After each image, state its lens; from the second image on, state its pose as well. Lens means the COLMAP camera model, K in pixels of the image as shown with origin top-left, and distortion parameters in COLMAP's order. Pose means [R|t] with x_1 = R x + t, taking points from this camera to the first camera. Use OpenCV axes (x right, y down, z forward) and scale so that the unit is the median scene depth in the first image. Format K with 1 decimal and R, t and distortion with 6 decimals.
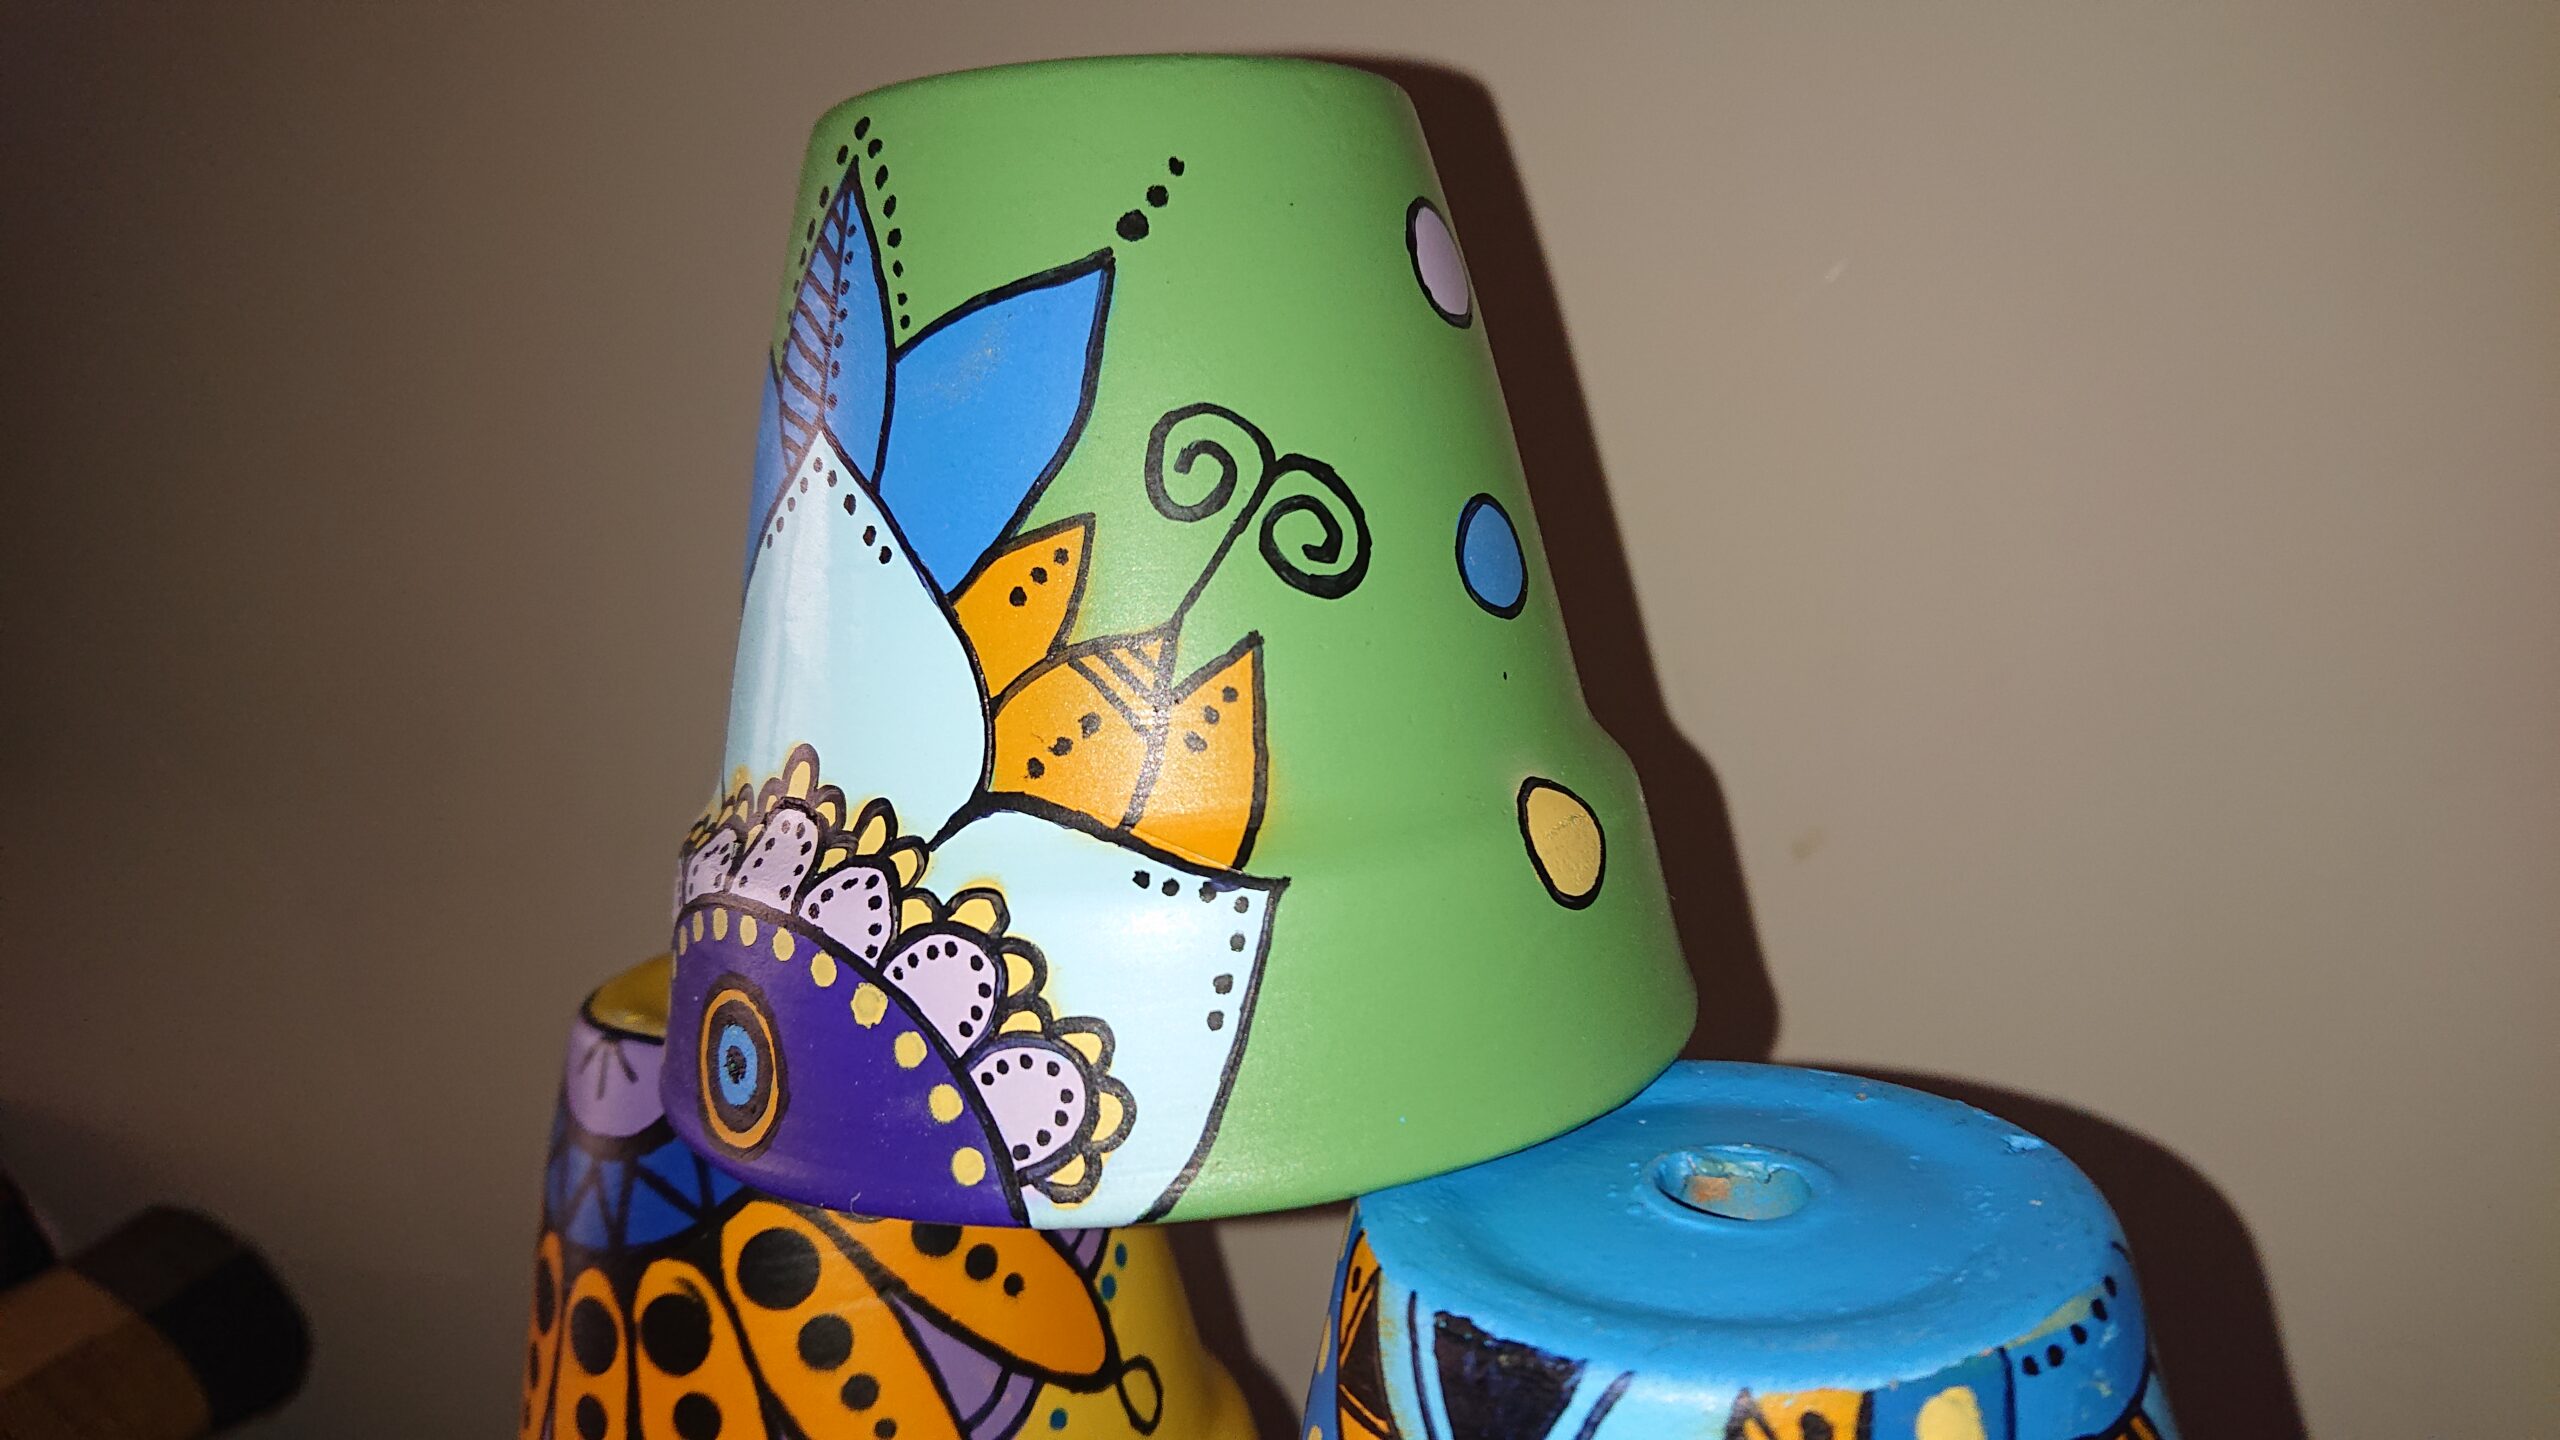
lens RADIAL K [[1773.3, 0, 1297.7], [0, 1773.3, 721.4], [0, 0, 1]] dist [0.215282, -0.378654]
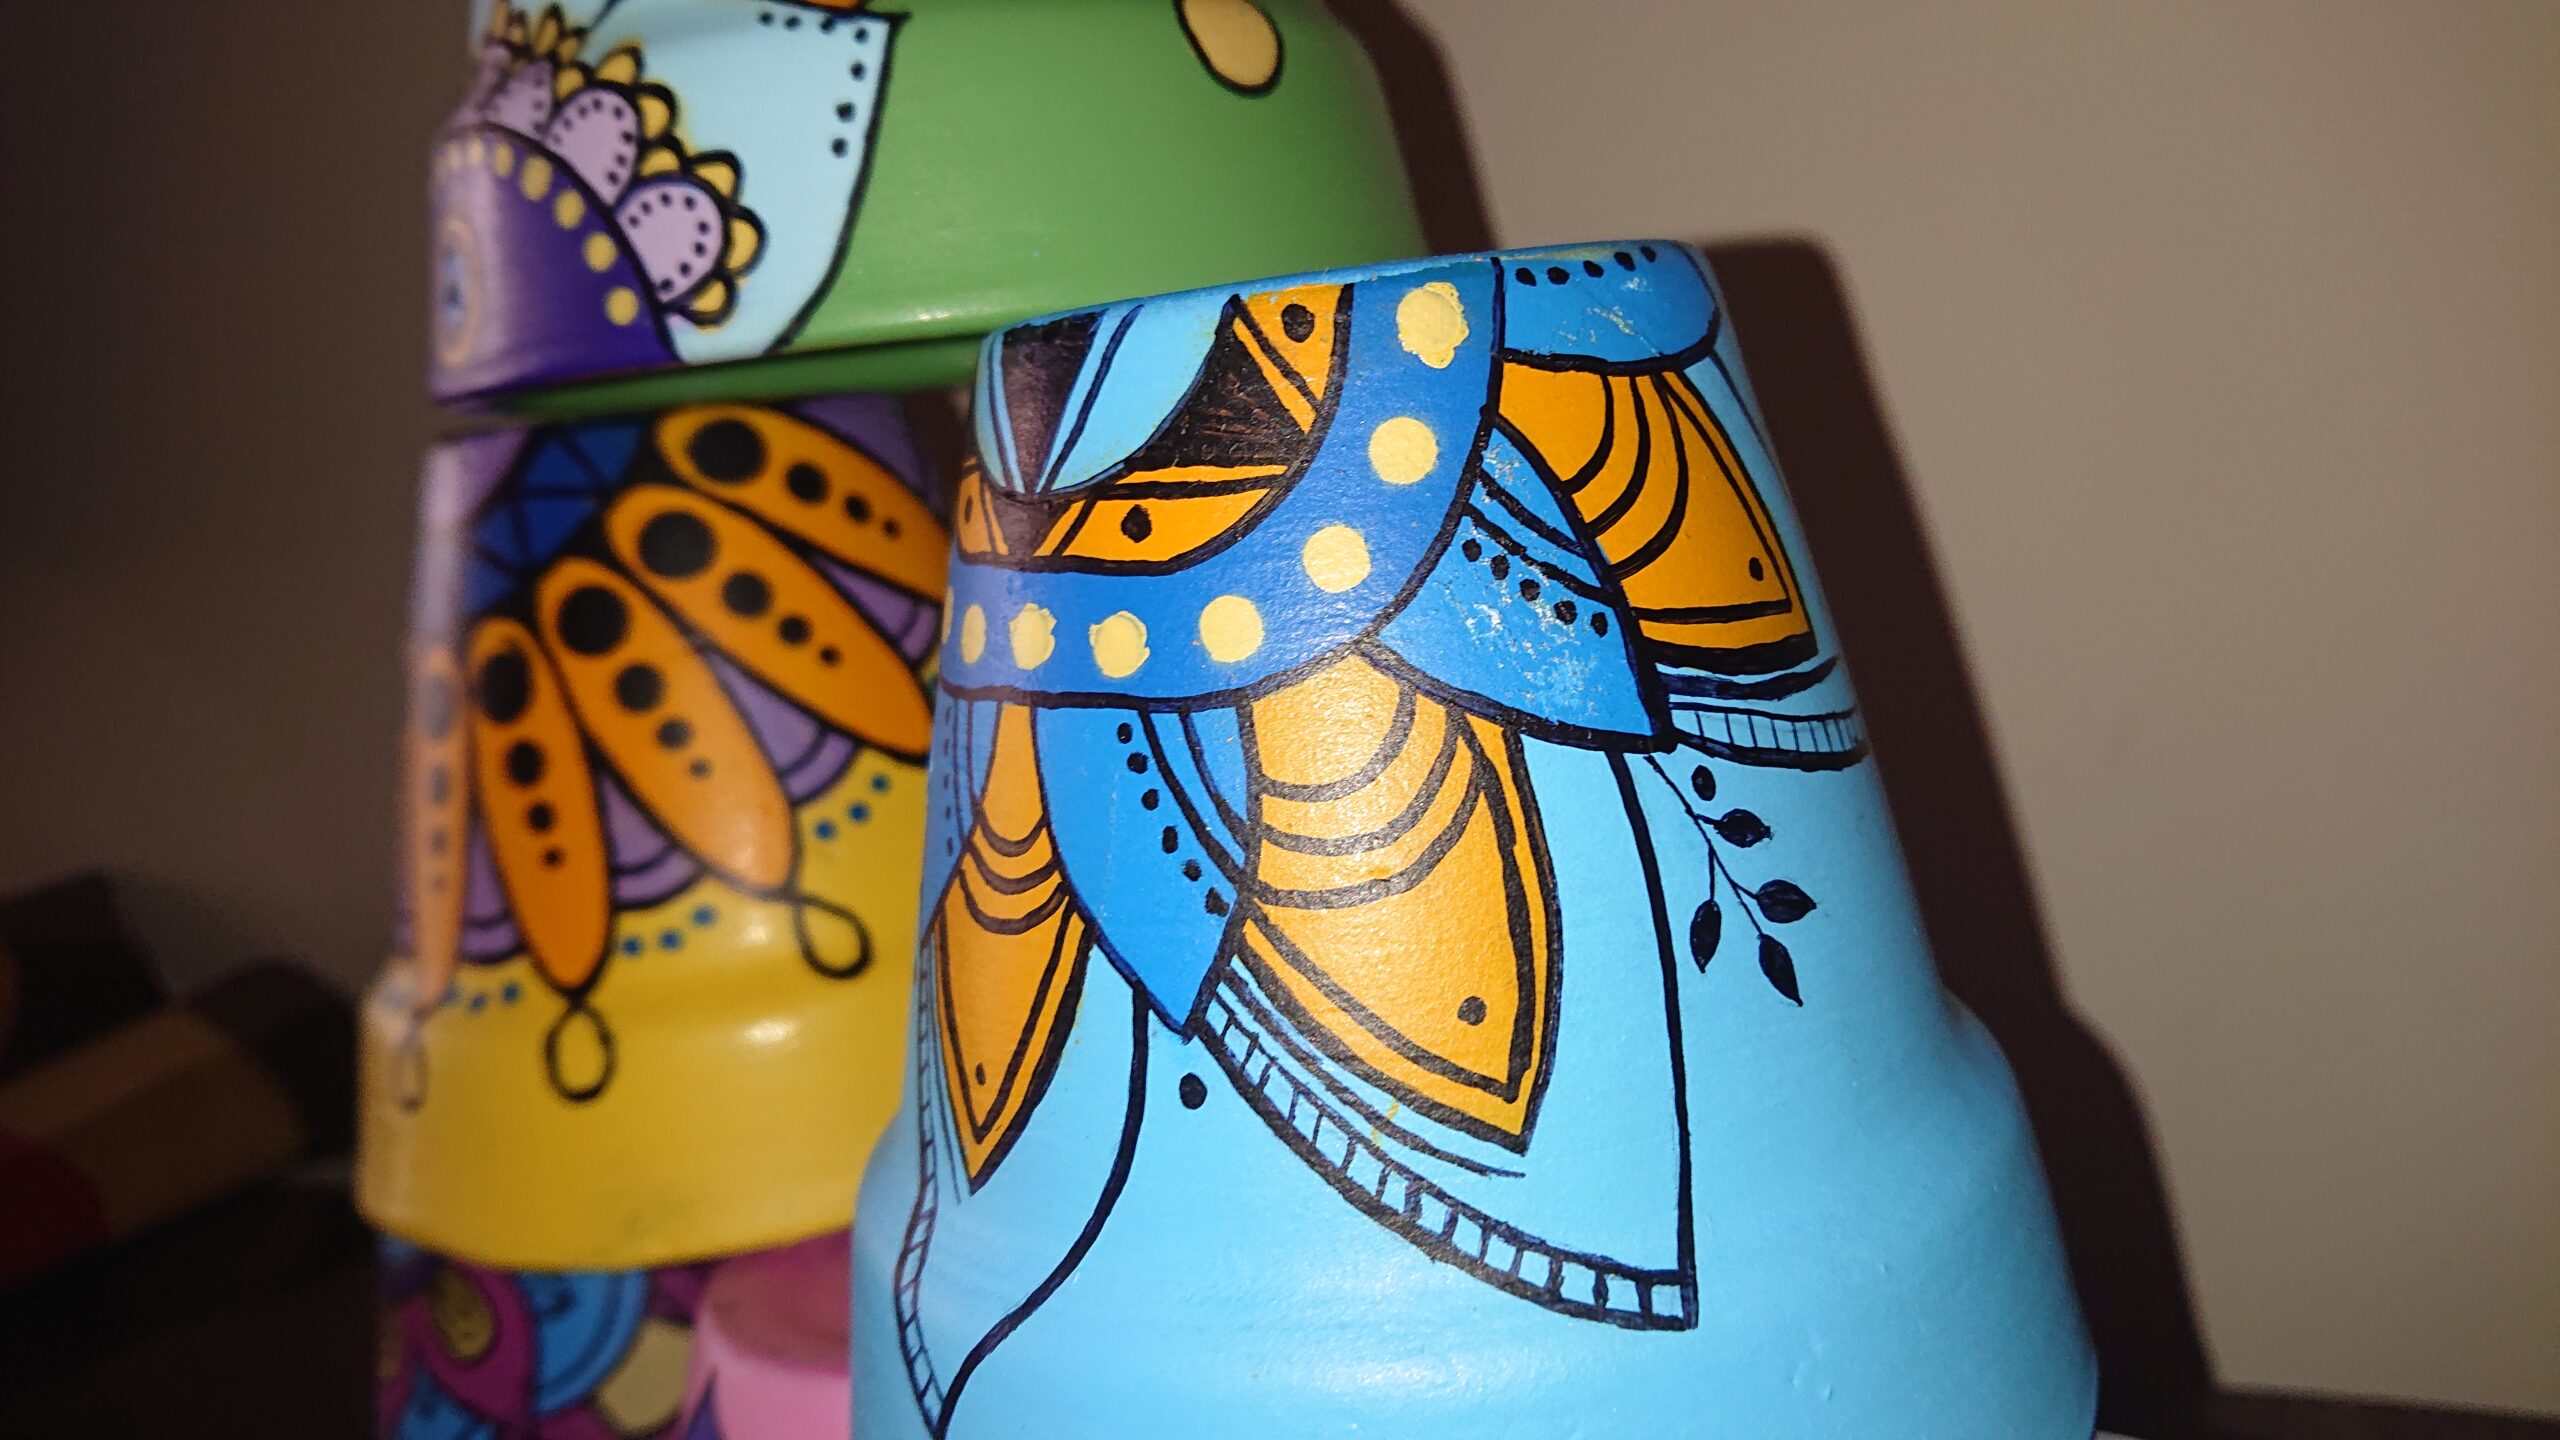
lens RADIAL K [[1845.8, 0, 1280.0], [0, 1845.8, 720.0], [0, 0, 1]] dist [0.230469, -0.561990]
pose [[0.993558, -0.036169, -0.107395, 0.307963], [0.038648, 0.999030, 0.021083, 0.480918], [0.106528, -0.025098, 0.993993, -0.056113]]
